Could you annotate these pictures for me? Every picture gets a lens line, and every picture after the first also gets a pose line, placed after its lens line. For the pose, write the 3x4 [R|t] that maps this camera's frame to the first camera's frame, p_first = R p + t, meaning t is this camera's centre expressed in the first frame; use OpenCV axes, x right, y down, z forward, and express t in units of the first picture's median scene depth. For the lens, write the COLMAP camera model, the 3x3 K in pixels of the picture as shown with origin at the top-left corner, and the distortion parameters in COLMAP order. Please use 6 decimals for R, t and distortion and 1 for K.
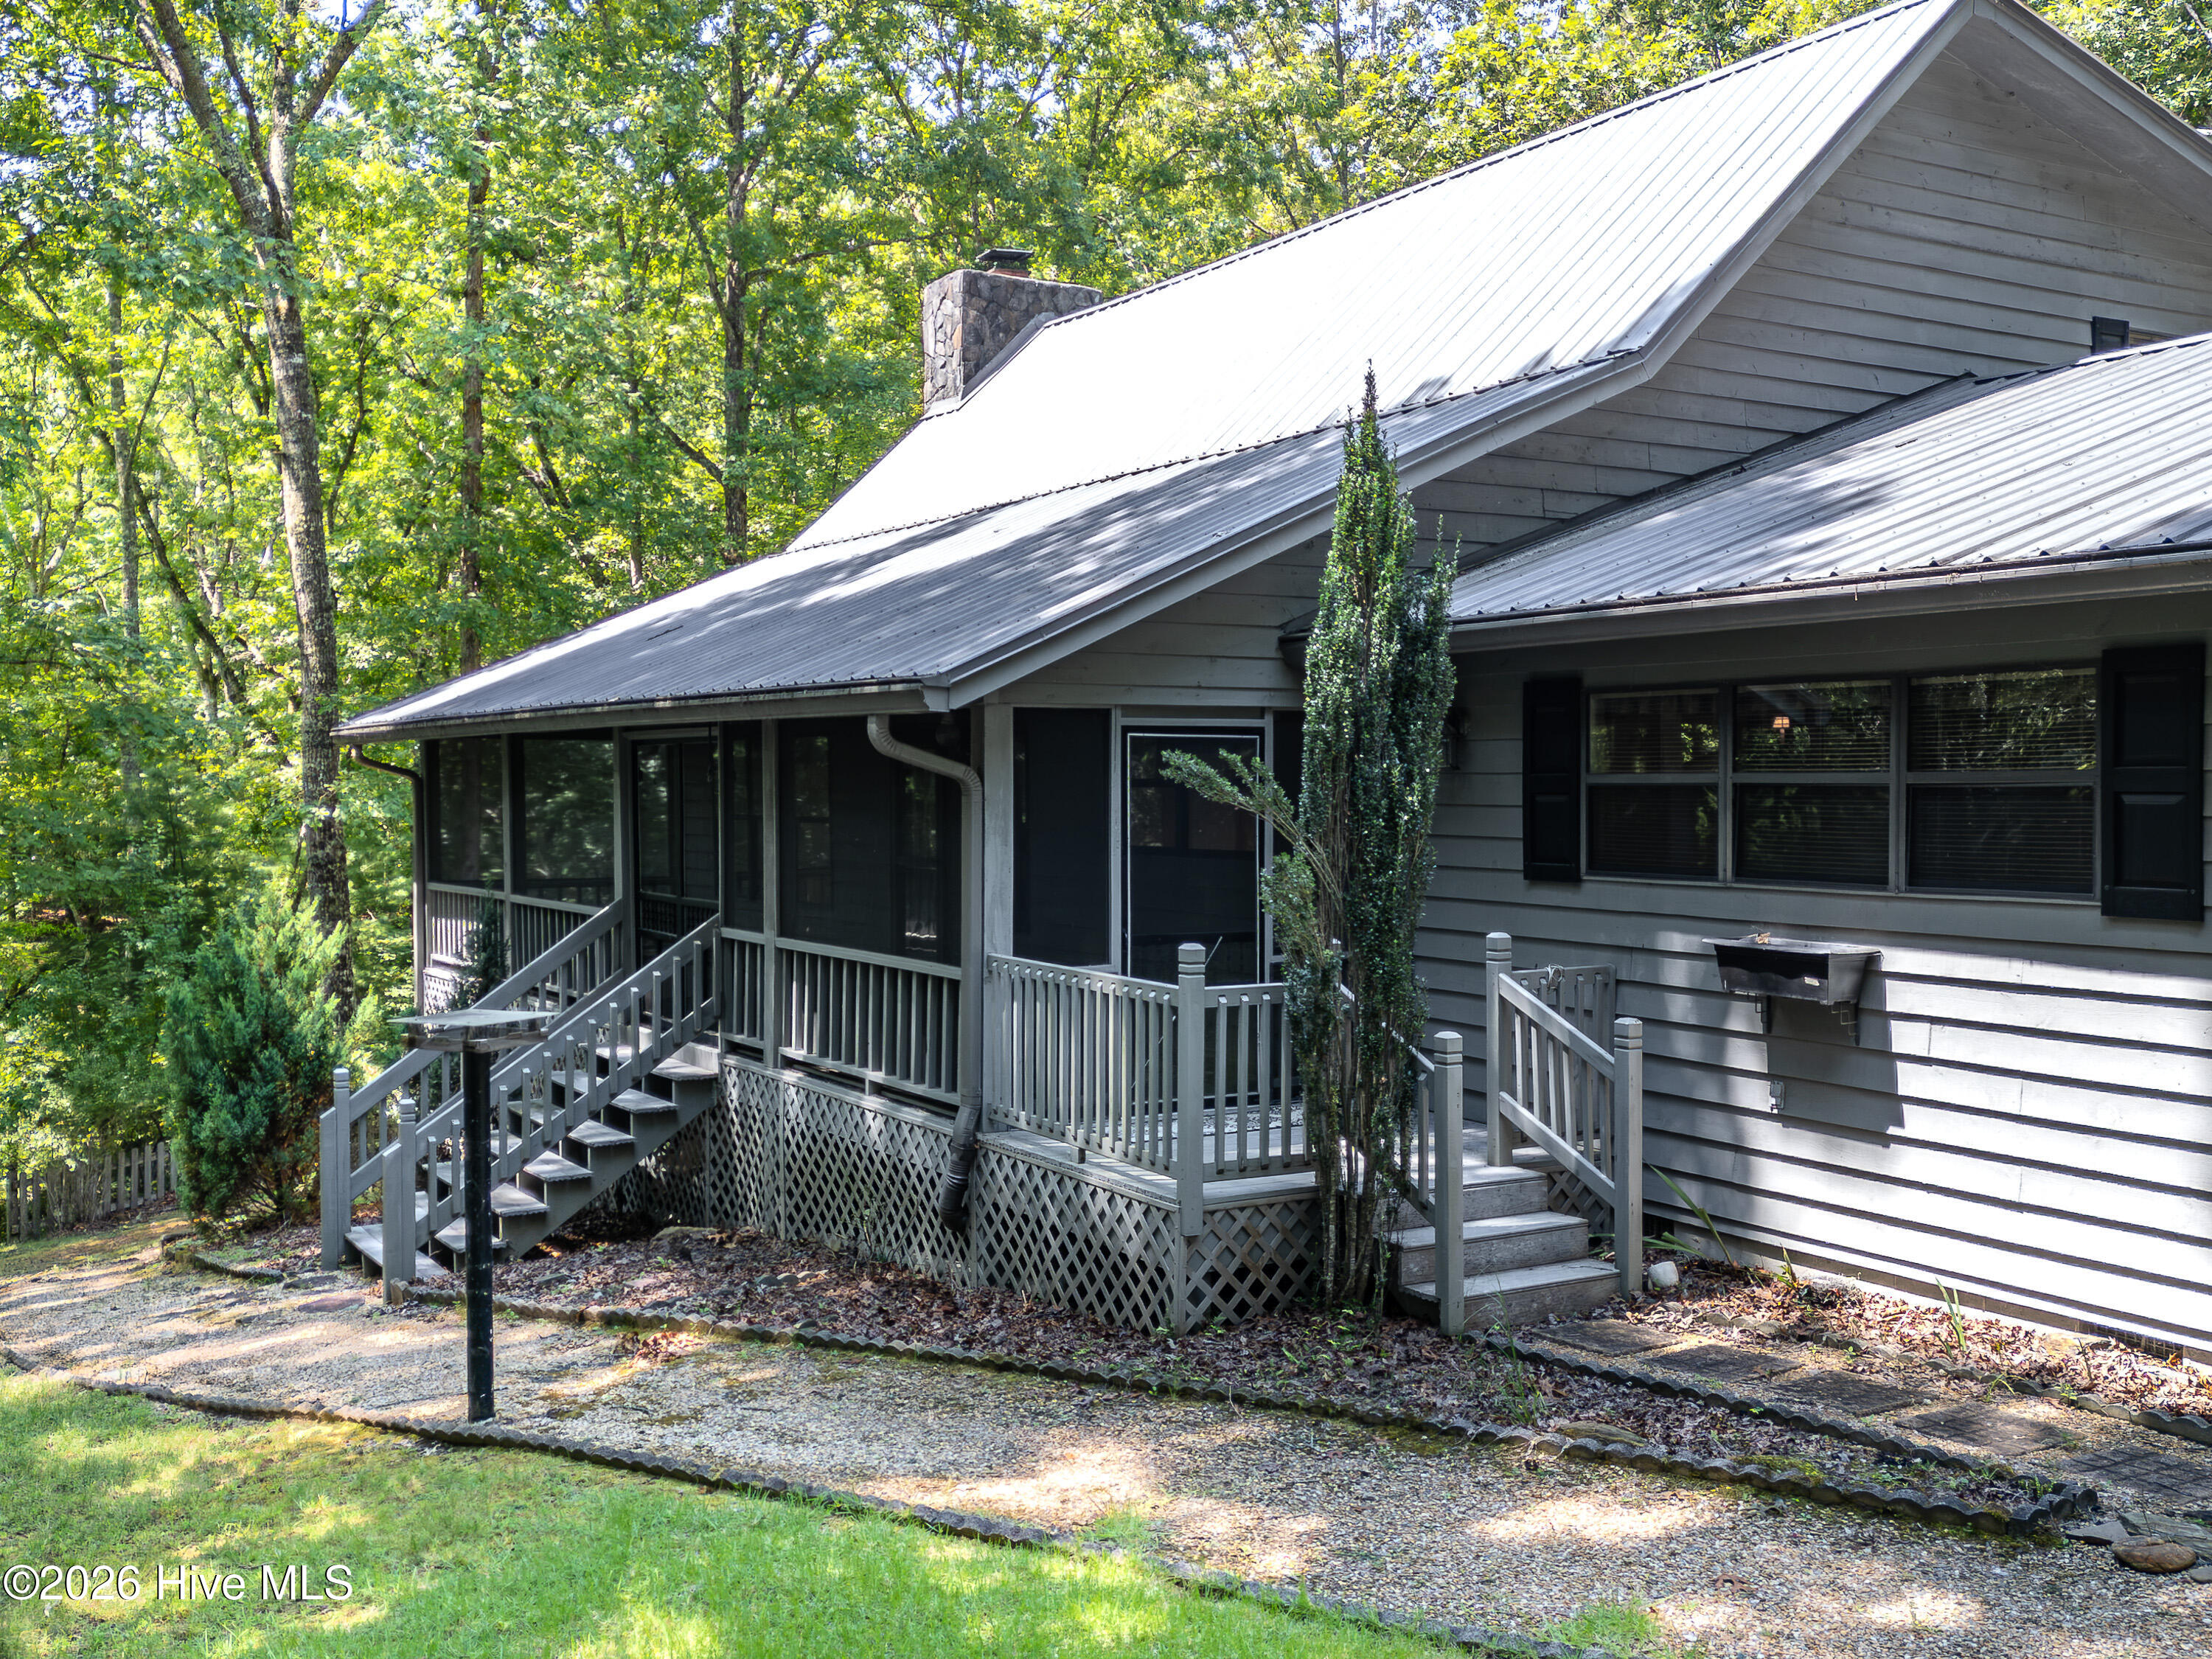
lens RADIAL K [[2105.1, 0, 1096.1], [0, 2105.1, 839.4], [0, 0, 1]] dist [0.081155, -0.009033]
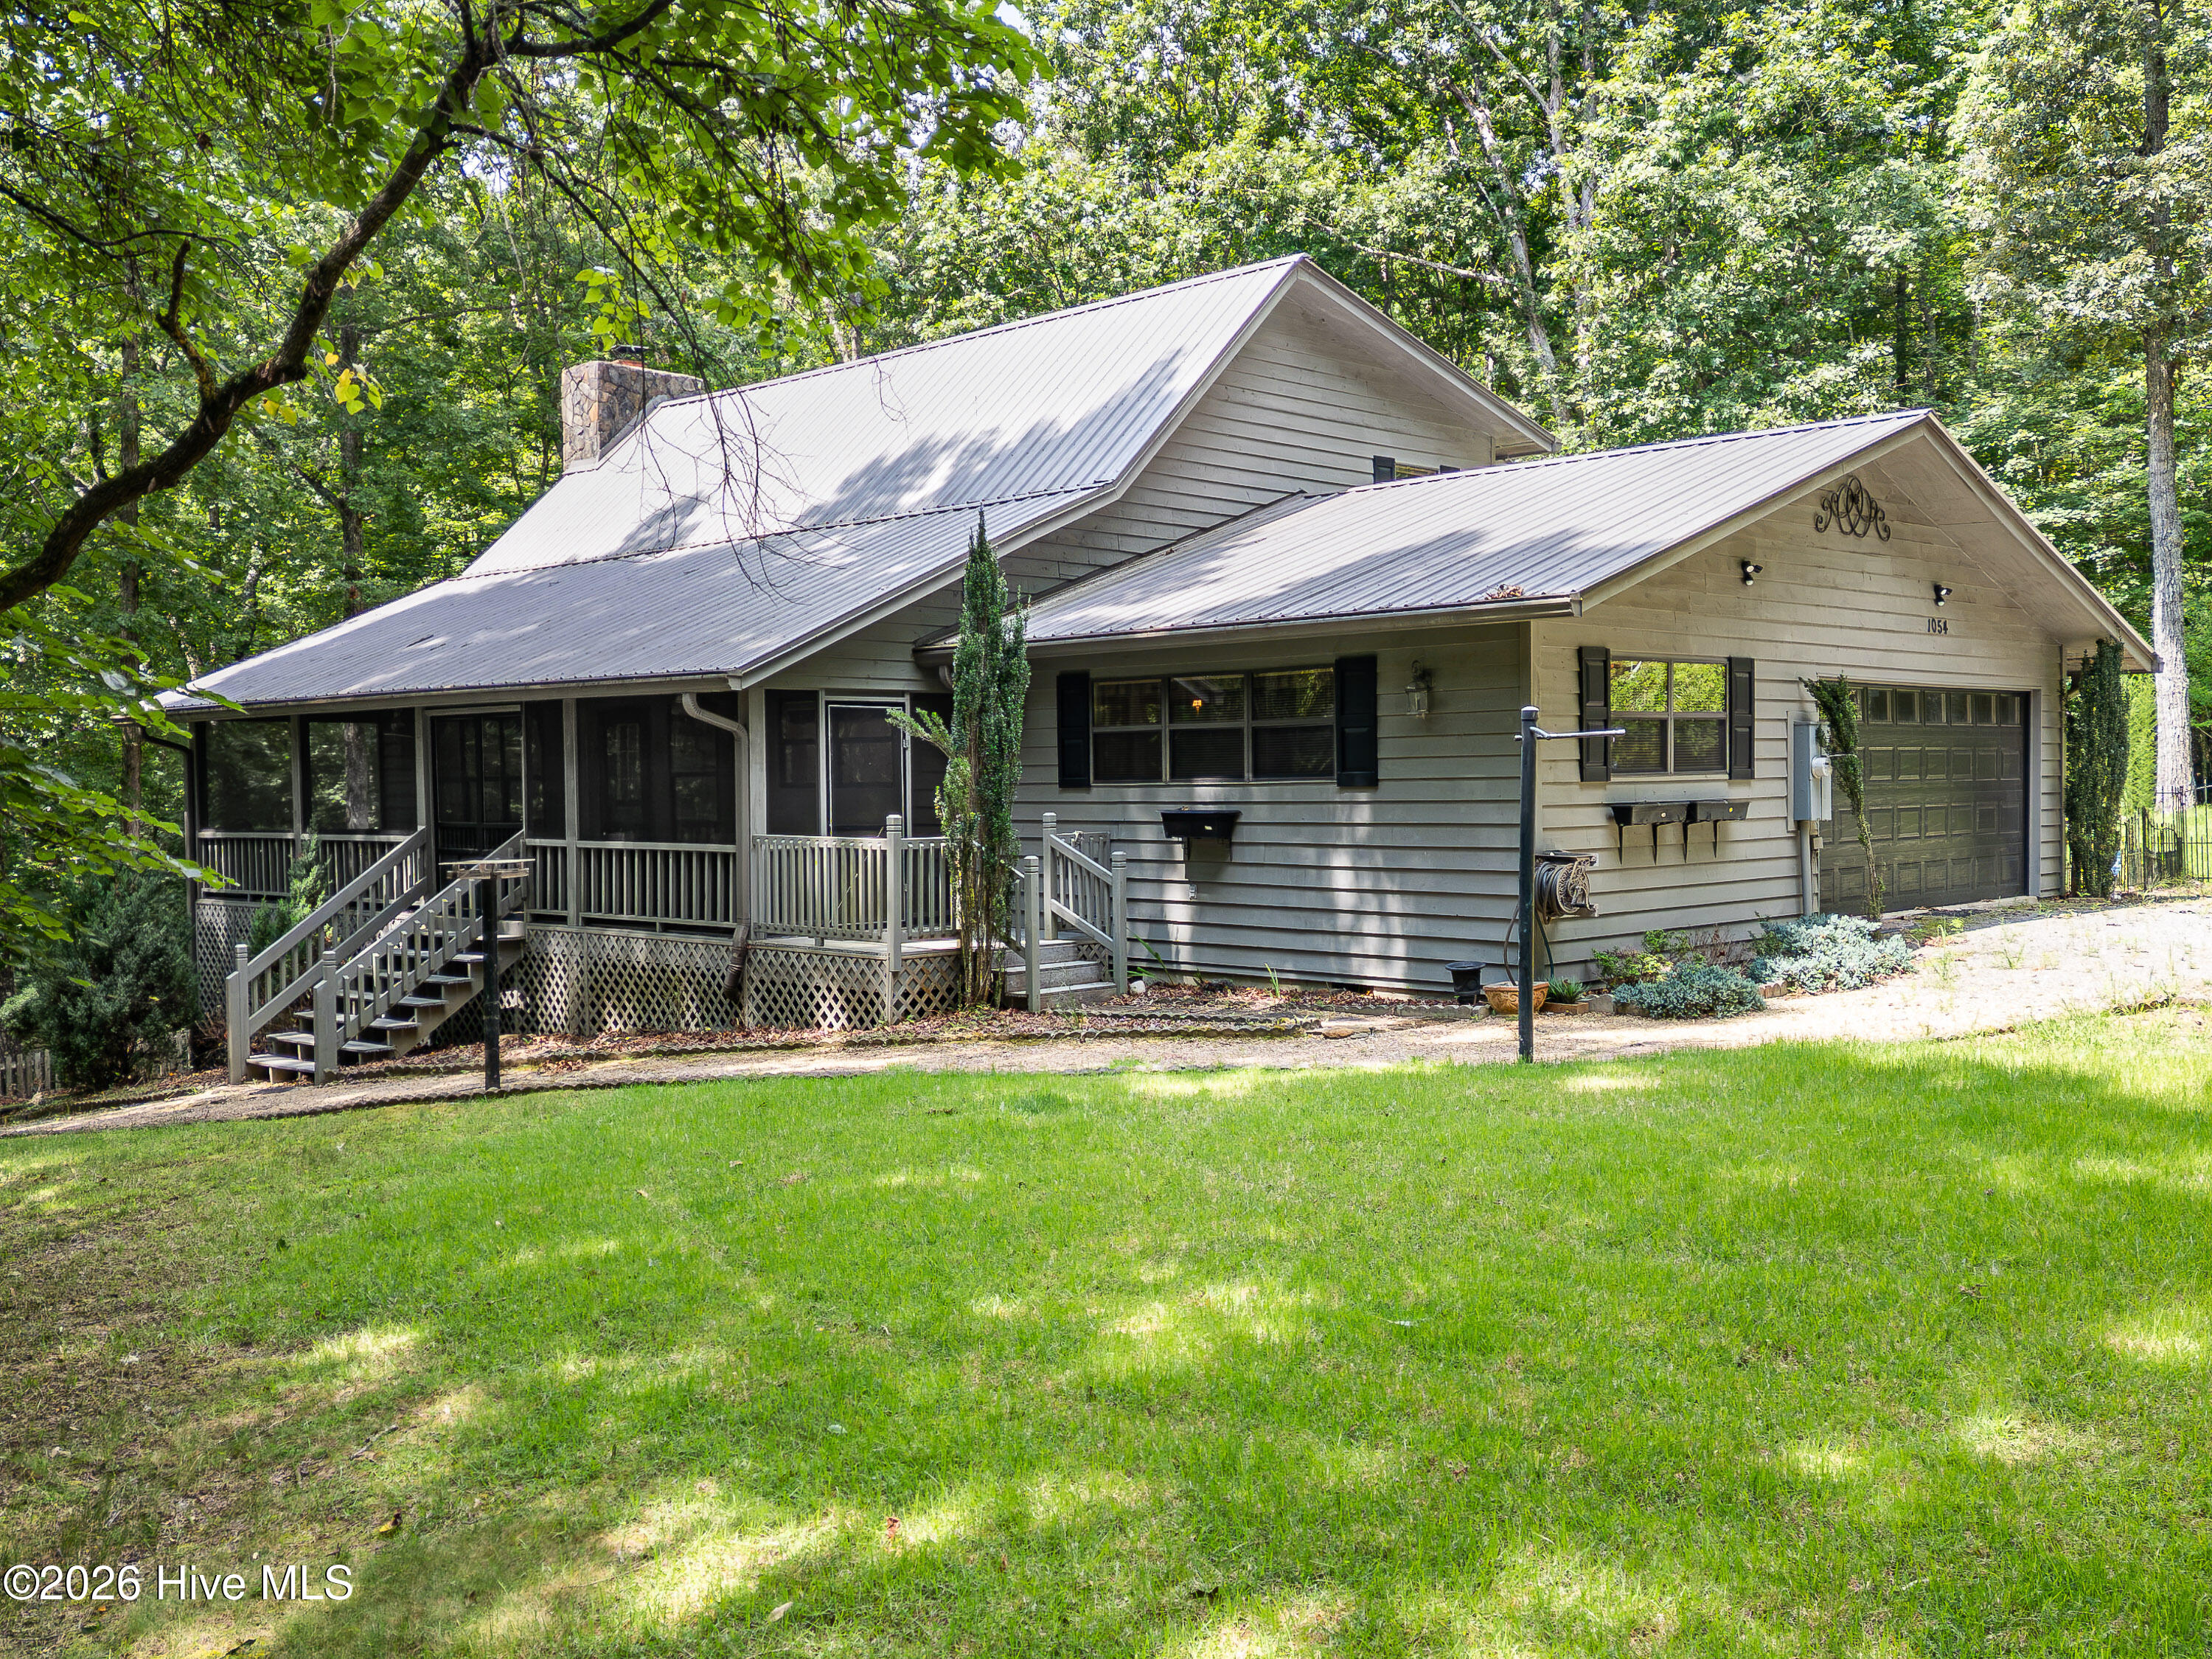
lens RADIAL K [[2105.1, 0, 1096.1], [0, 2105.1, 839.4], [0, 0, 1]] dist [0.081155, -0.009033]
pose [[0.967892, -0.016496, 0.250824, -0.211572], [0.017120, 0.999853, -0.000305, 0.063978], [-0.250782, 0.004590, 0.968033, -0.719034]]
